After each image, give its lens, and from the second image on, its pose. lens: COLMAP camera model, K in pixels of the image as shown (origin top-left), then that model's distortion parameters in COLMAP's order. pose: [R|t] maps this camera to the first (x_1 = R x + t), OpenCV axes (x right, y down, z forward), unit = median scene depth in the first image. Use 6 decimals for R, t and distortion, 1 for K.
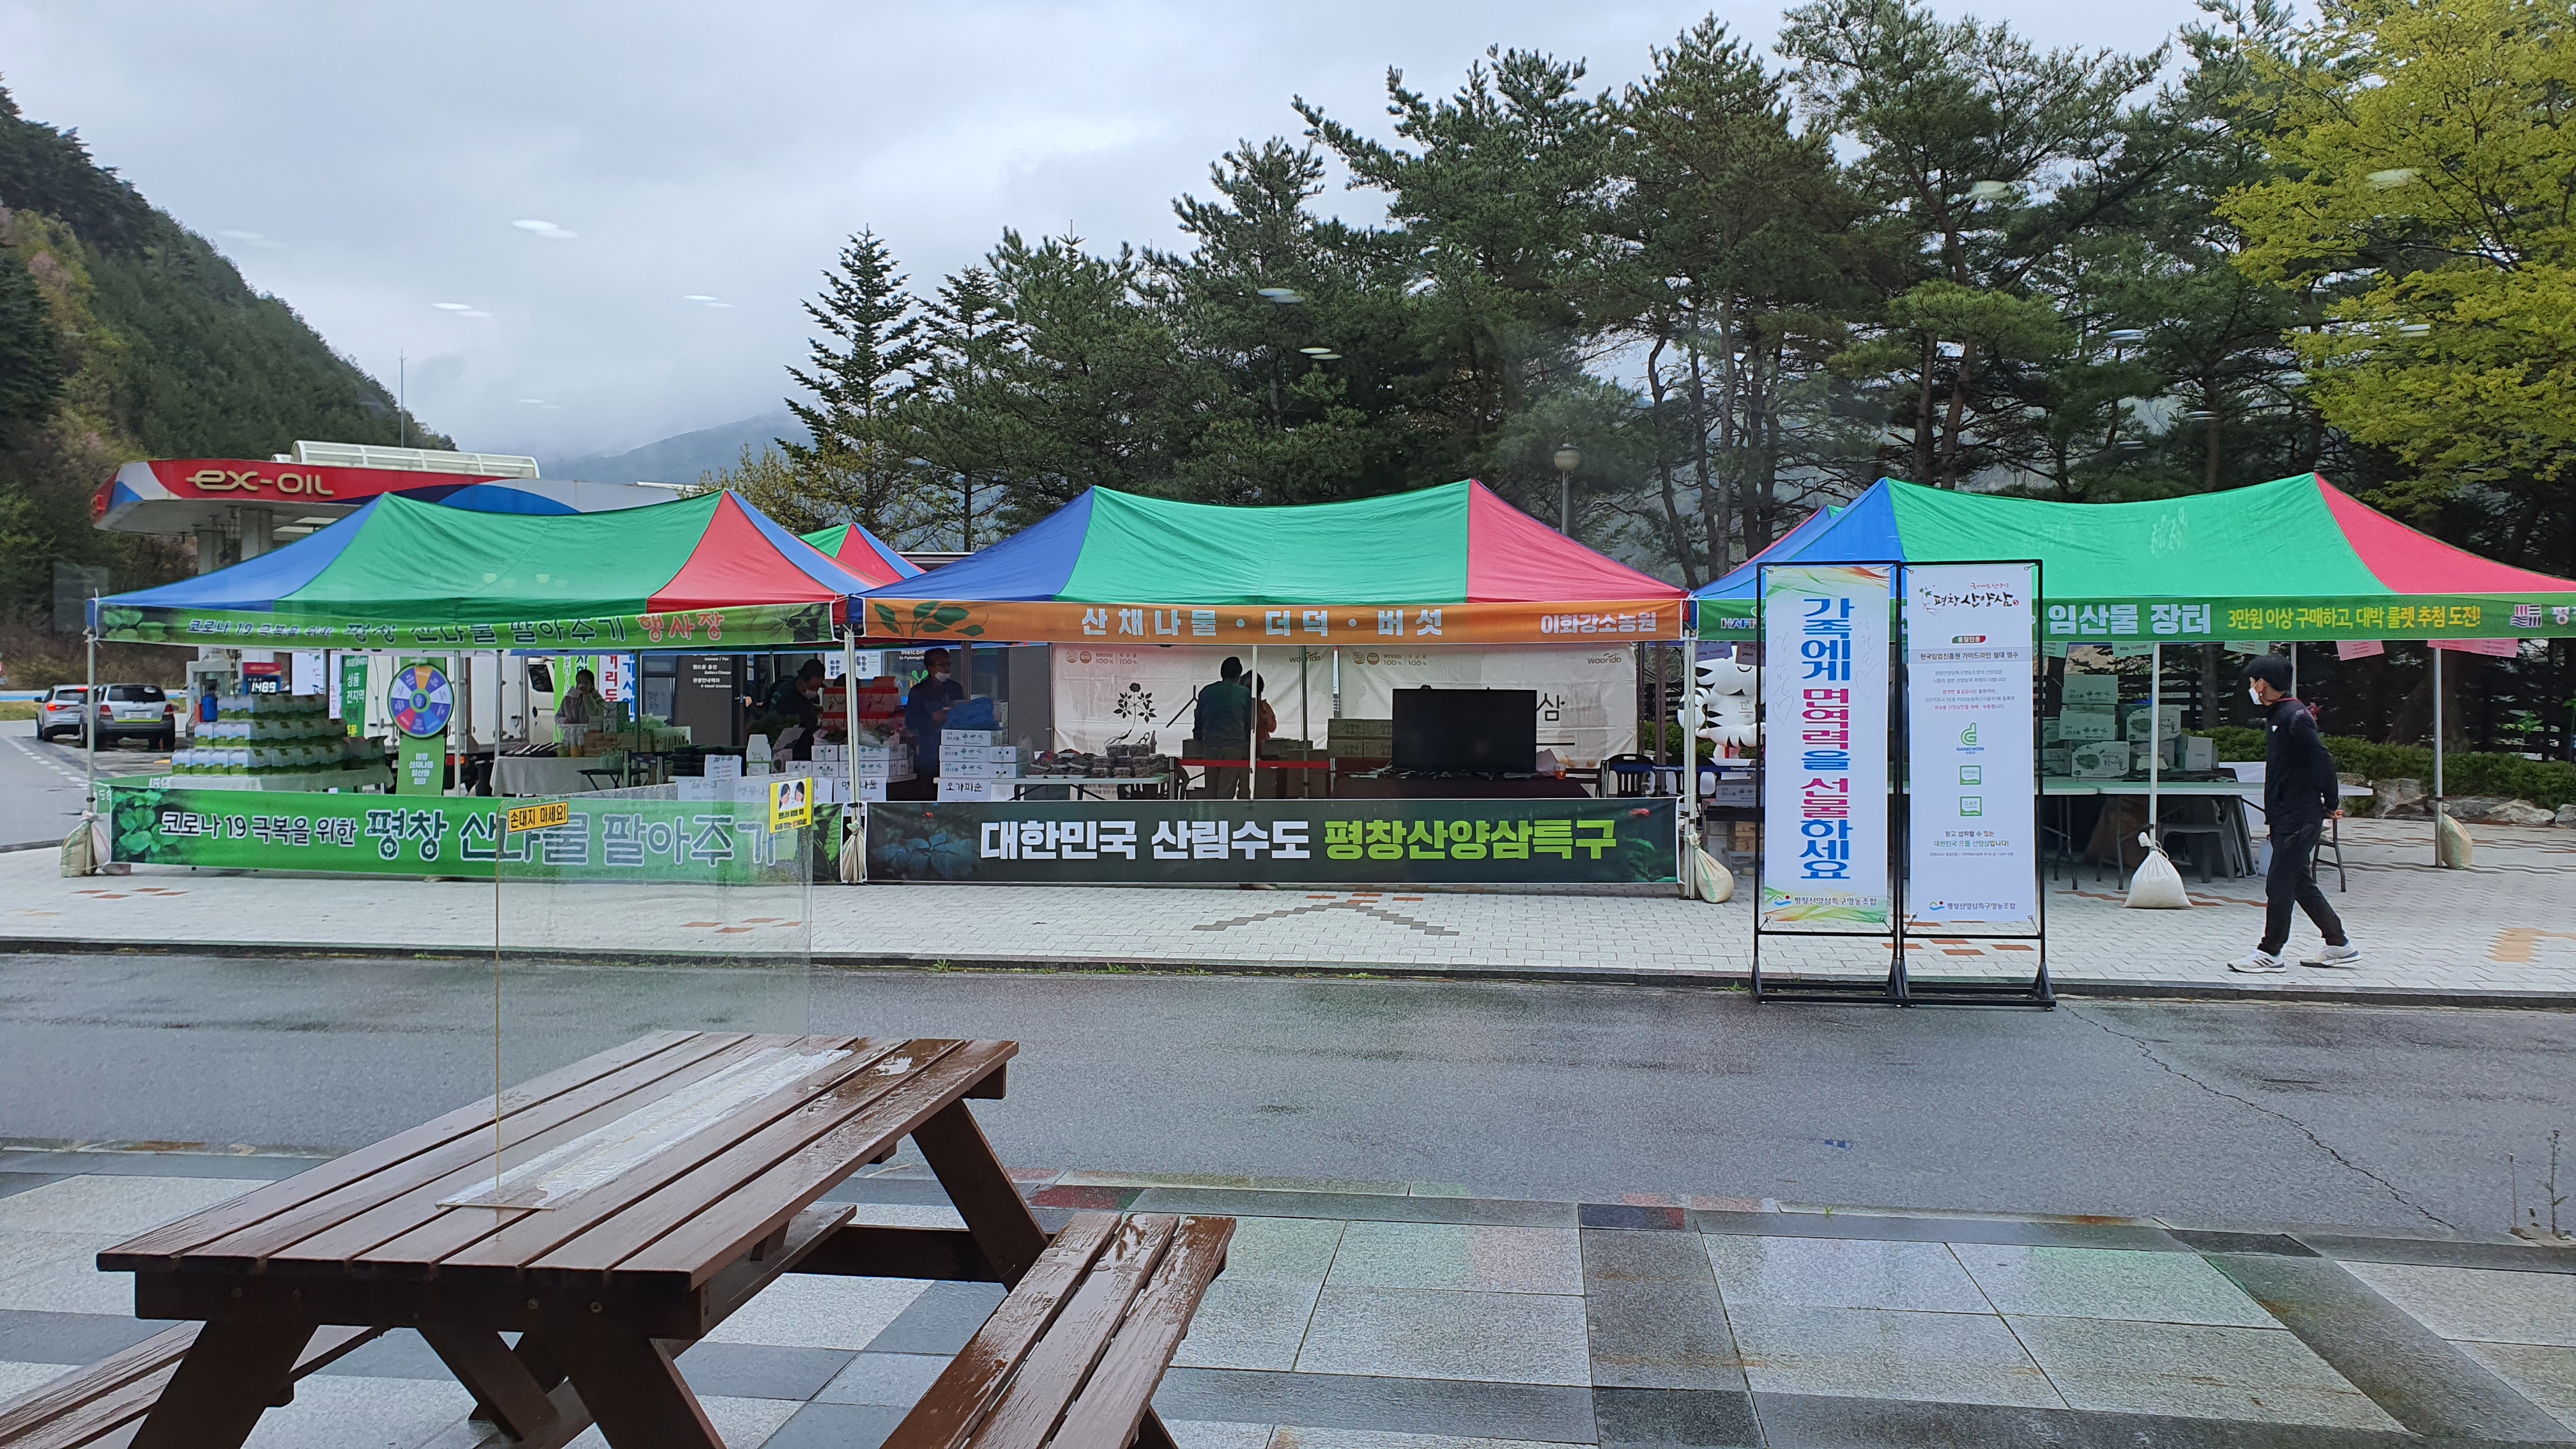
lens RADIAL K [[1925.5, 0, 1288.0], [0, 1925.5, 724.5], [0, 0, 1]] dist [-0.001851, -0.000609]
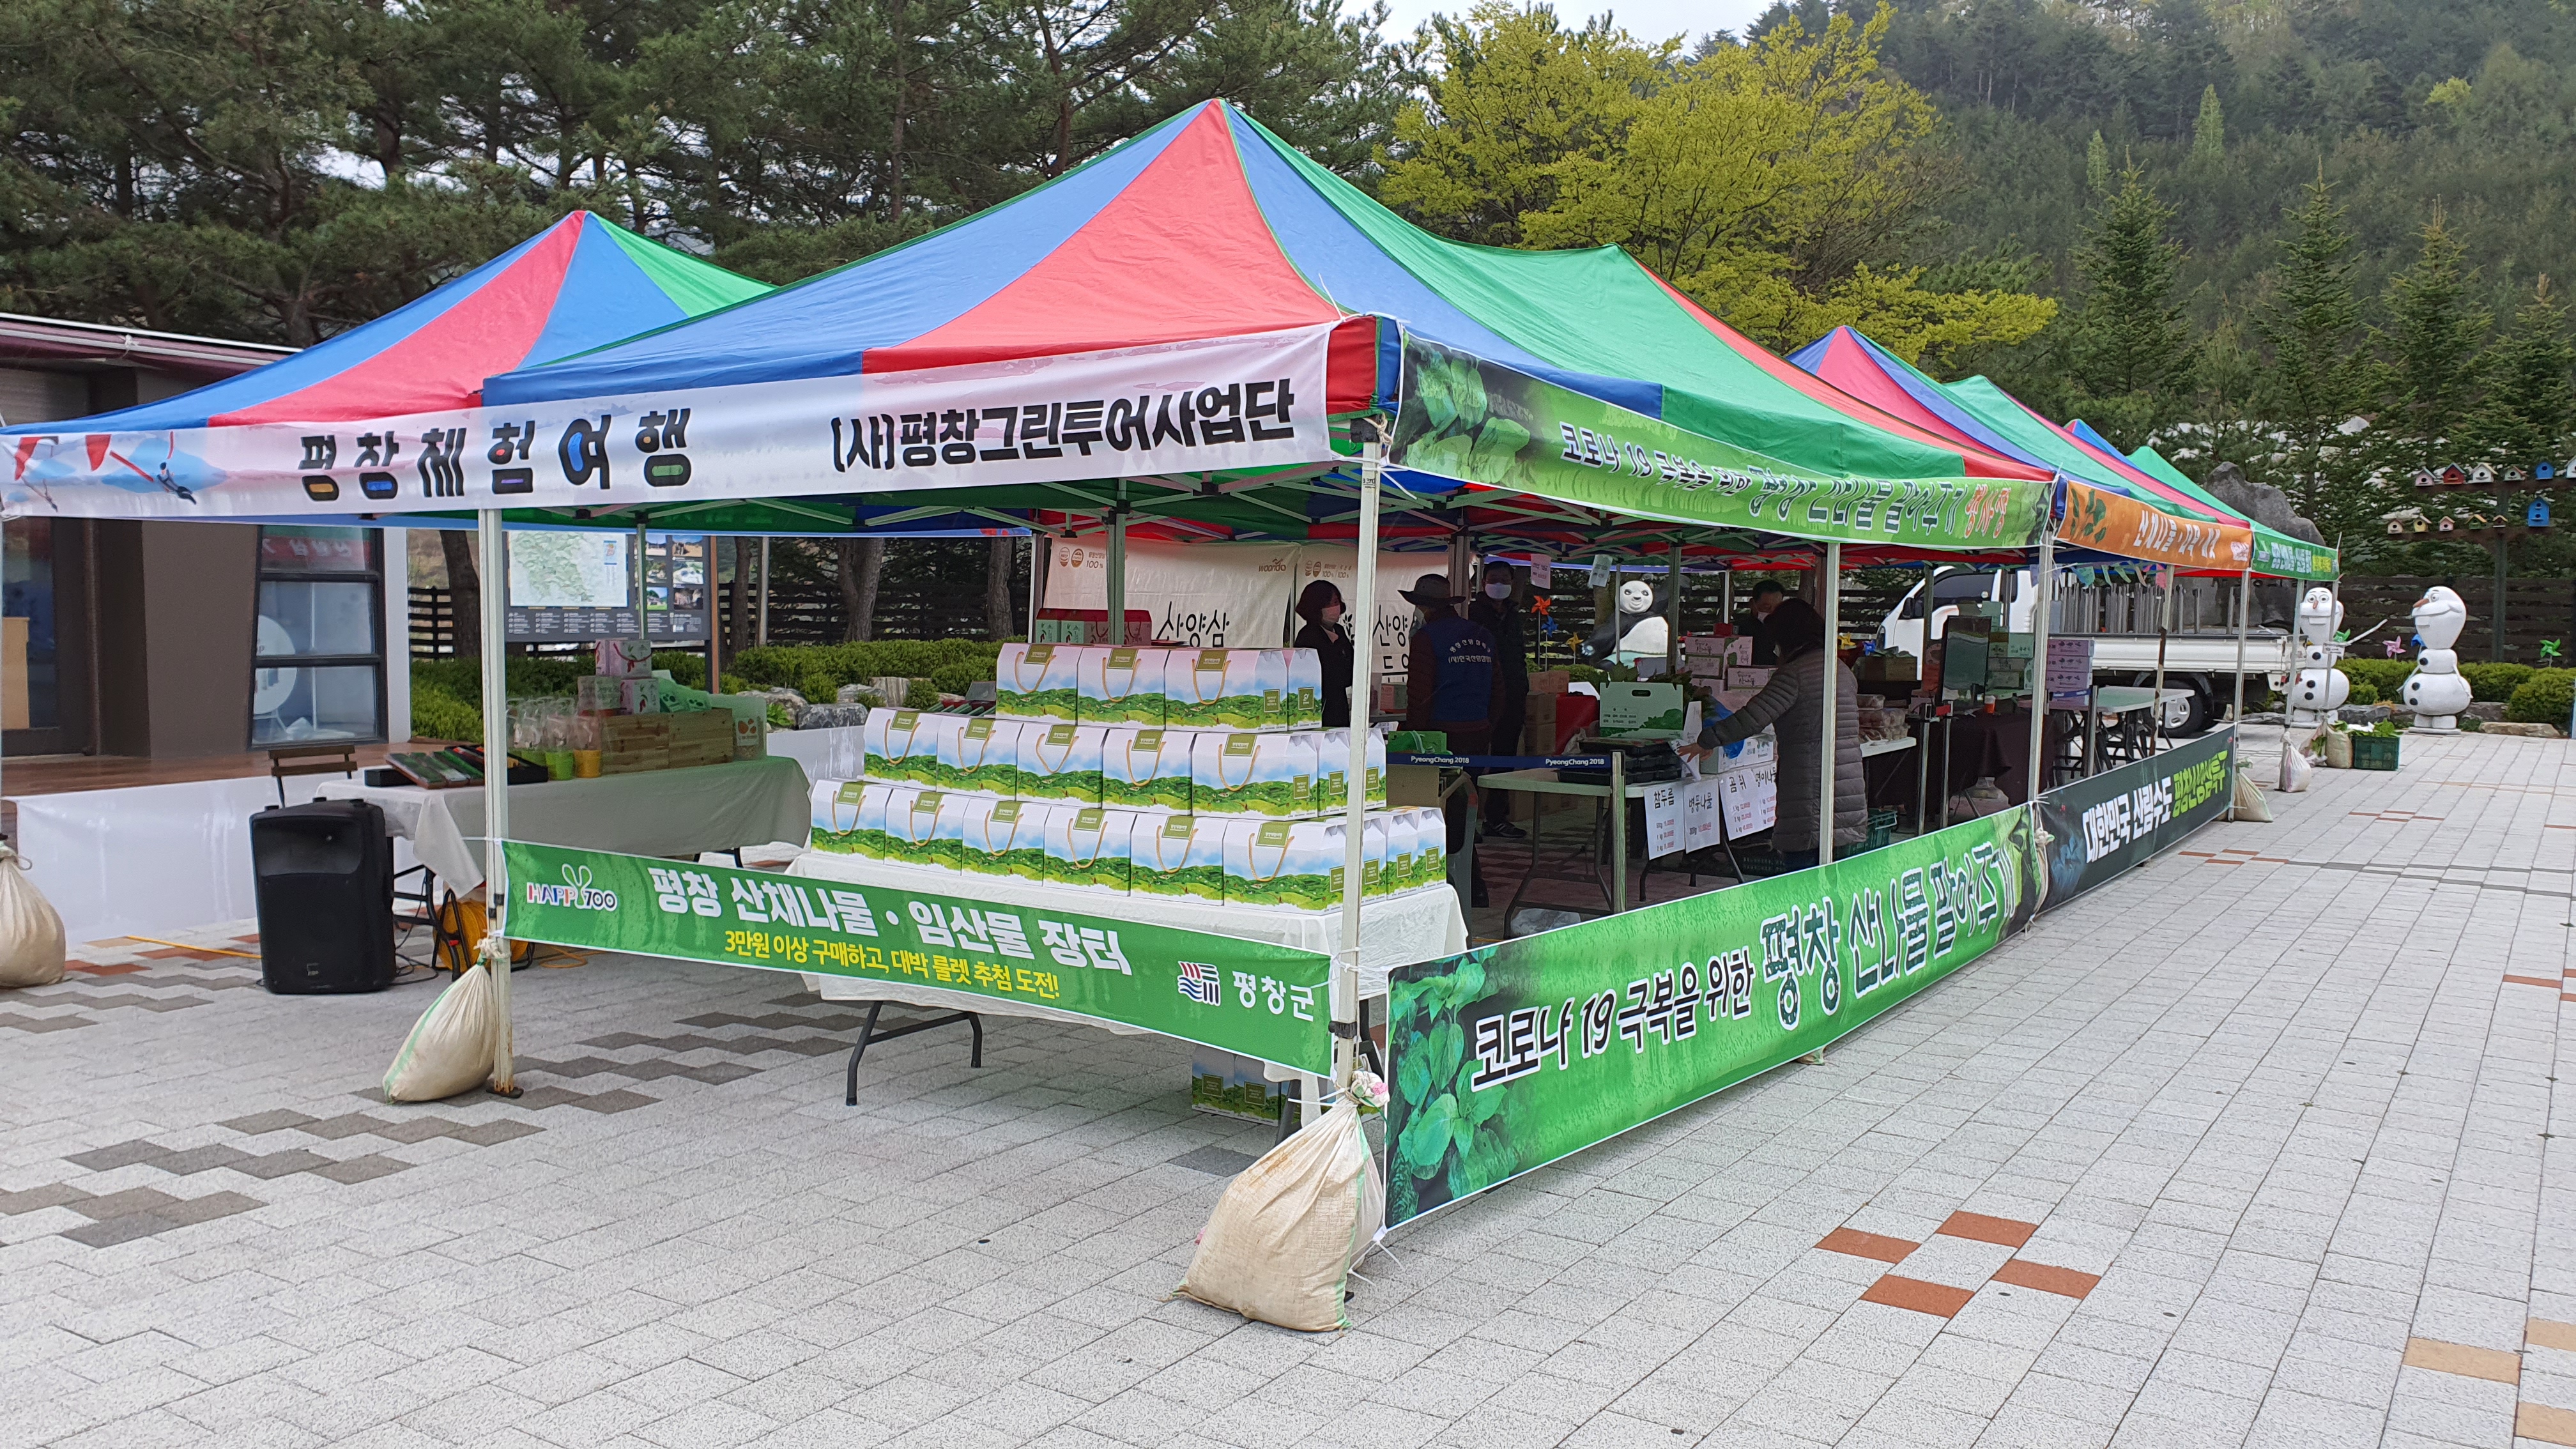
lens RADIAL K [[1925.5, 0, 1288.0], [0, 1925.5, 724.5], [0, 0, 1]] dist [-0.001851, -0.000609]
pose [[0.444685, -0.044725, 0.894570, -0.878929], [0.004926, 0.998860, 0.047491, -0.018727], [-0.895673, -0.016712, 0.444398, 0.886762]]
